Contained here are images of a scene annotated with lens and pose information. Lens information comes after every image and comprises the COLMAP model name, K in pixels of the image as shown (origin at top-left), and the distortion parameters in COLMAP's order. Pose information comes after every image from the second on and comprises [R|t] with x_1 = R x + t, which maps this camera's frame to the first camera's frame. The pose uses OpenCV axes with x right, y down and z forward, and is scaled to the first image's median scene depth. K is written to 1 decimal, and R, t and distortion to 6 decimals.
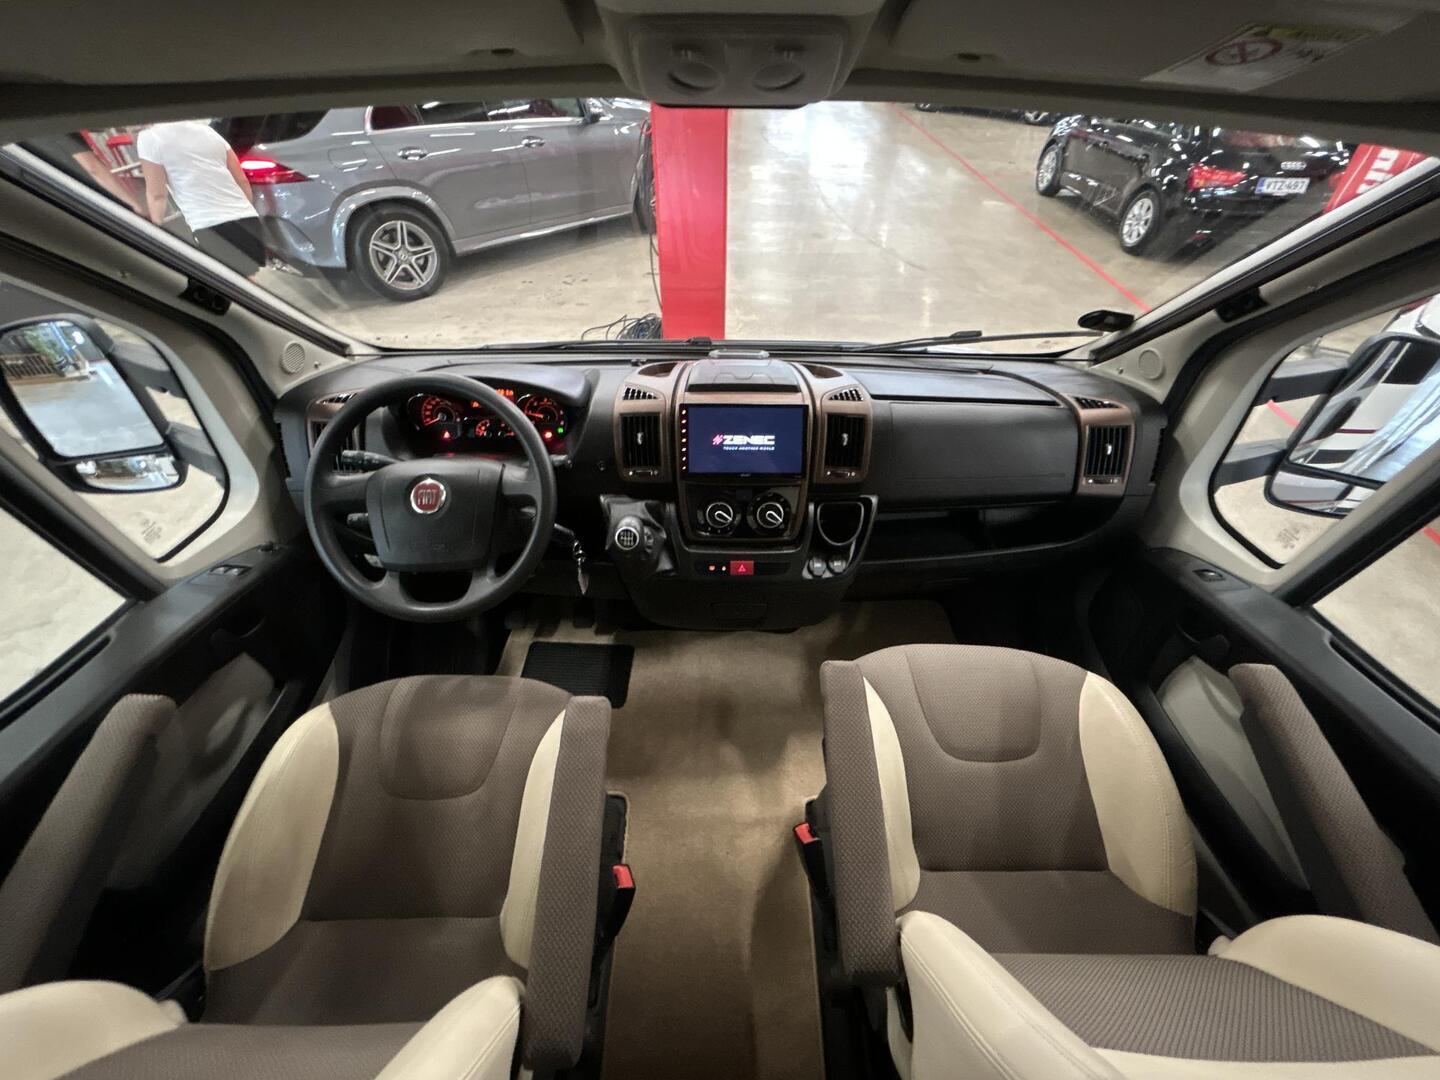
lens RADIAL K [[583.7, 0, 720.0], [0, 583.7, 540.0], [0, 0, 1]] dist [0.003965, 0.000452]
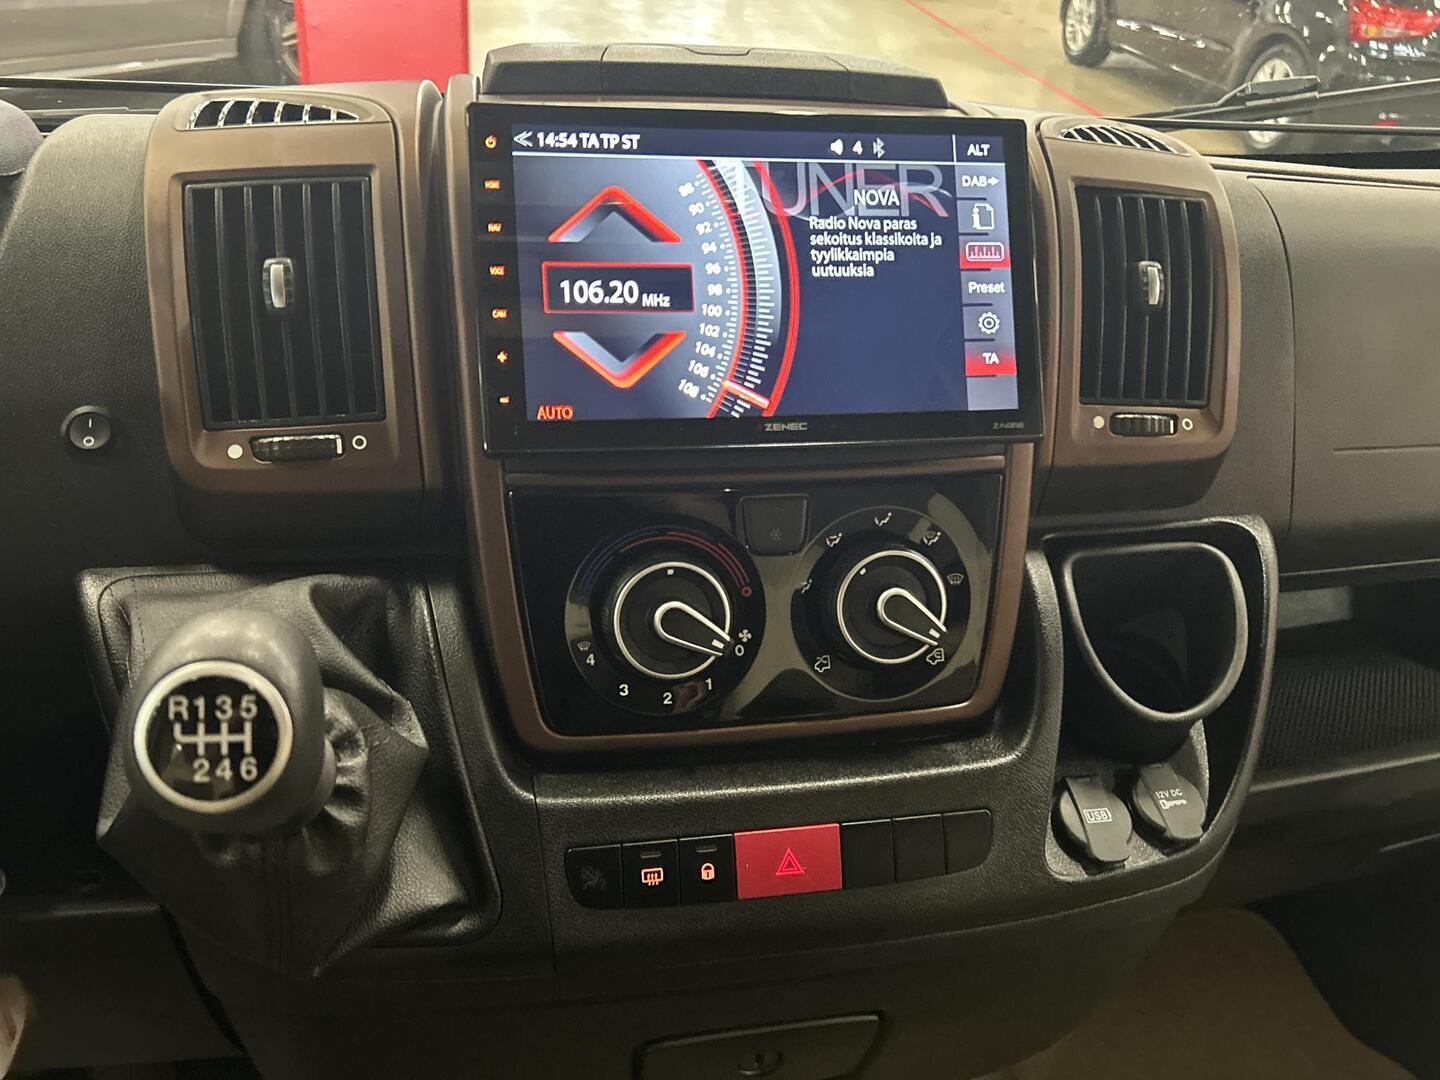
lens RADIAL K [[1277.4, 0, 720.0], [0, 1277.4, 540.0], [0, 0, 1]] dist [0.033959, -0.007020]
pose [[0.977363, -0.049626, 0.205665, -0.078492], [0.088927, 0.978420, -0.186511, 0.017694], [-0.191971, 0.200578, 0.960685, 0.524262]]
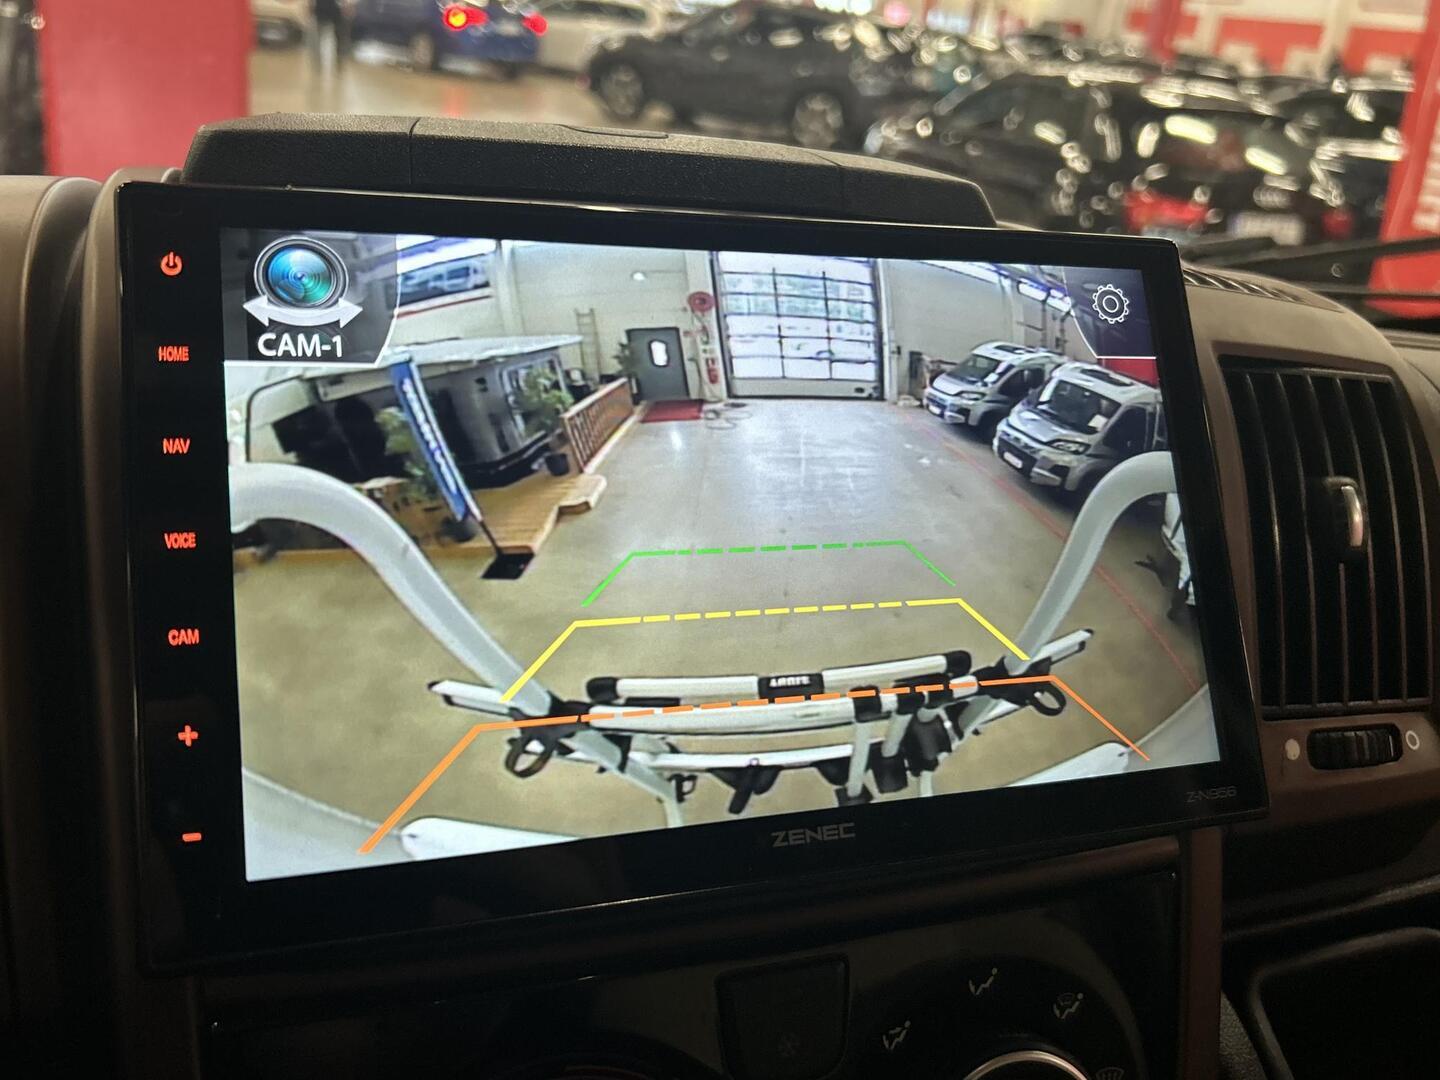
lens RADIAL K [[1277.4, 0, 720.0], [0, 1277.4, 540.0], [0, 0, 1]] dist [0.033959, -0.007020]
pose [[0.933709, -0.045737, 0.355099, -0.051576], [0.156352, 0.944326, -0.289486, -0.088754], [-0.322089, 0.325816, 0.888877, 0.735306]]
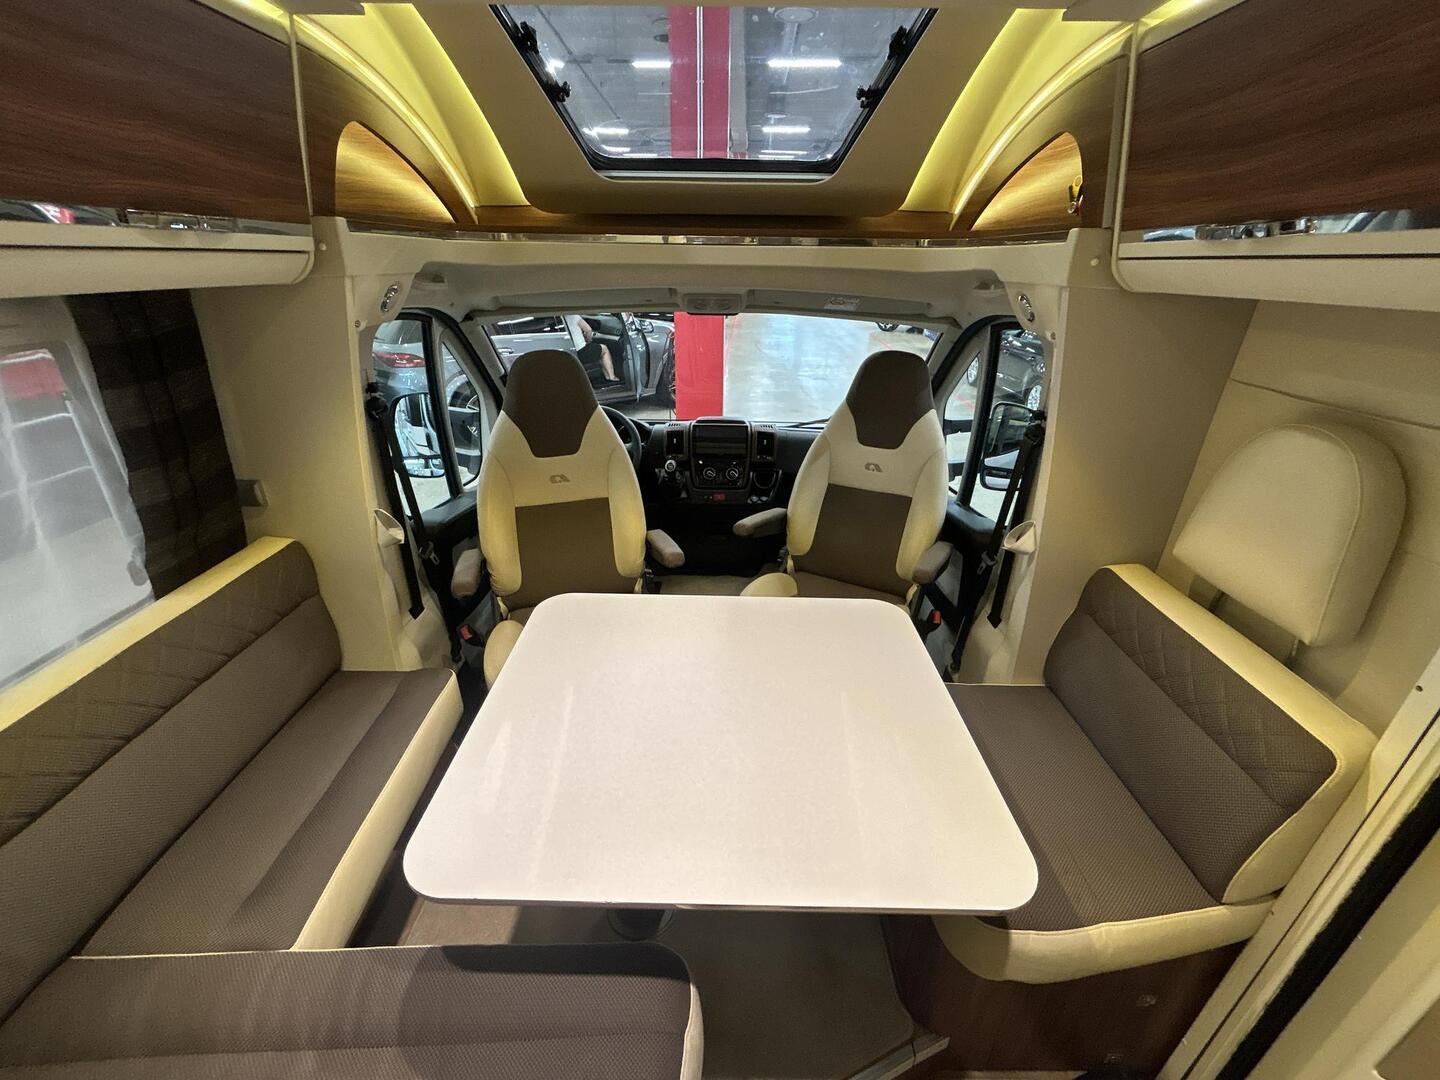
lens RADIAL K [[583.7, 0, 720.0], [0, 583.7, 540.0], [0, 0, 1]] dist [0.003965, 0.000452]
pose [[0.999964, 0.006213, -0.005864, 0.053559], [-0.007634, 0.958001, -0.286664, 0.821486], [0.003837, 0.286698, 0.958013, -1.037102]]
